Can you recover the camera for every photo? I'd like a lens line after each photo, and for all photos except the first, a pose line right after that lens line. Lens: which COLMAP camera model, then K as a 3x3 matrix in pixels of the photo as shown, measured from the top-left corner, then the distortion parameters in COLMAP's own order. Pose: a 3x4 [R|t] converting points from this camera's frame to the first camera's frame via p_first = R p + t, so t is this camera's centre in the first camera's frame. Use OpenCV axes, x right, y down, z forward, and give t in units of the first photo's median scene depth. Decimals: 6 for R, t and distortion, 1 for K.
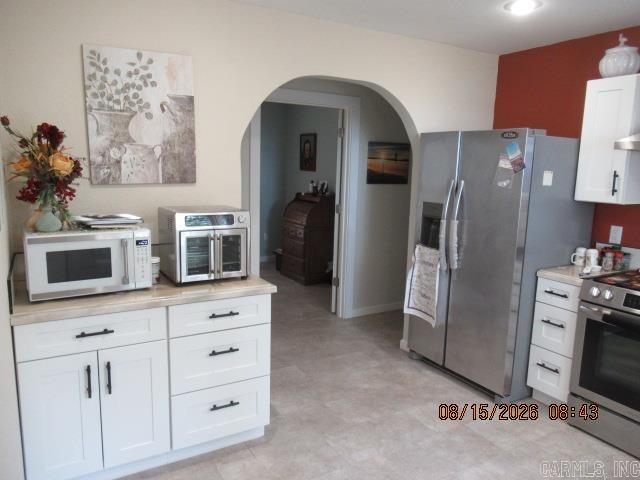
lens RADIAL K [[476.5, 0, 320.0], [0, 476.5, 240.0], [0, 0, 1]] dist [-0.014522, 0.006003]
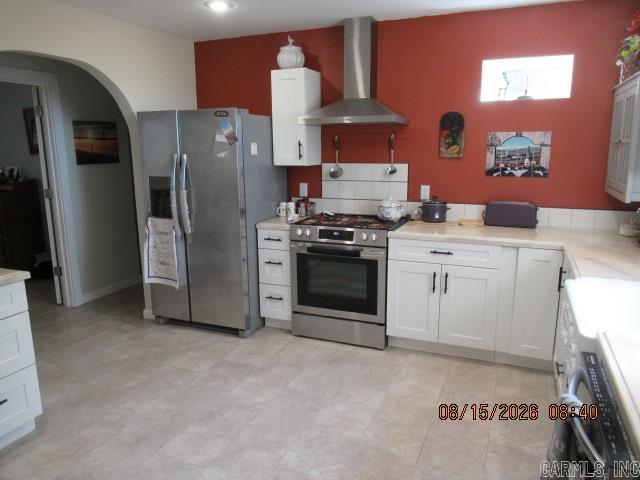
lens RADIAL K [[476.5, 0, 320.0], [0, 476.5, 240.0], [0, 0, 1]] dist [-0.014522, 0.006003]
pose [[0.800624, -0.152916, 0.579326, -0.132820], [0.127677, 0.988218, 0.084397, 0.021732], [-0.585406, 0.006396, 0.810715, -0.104567]]
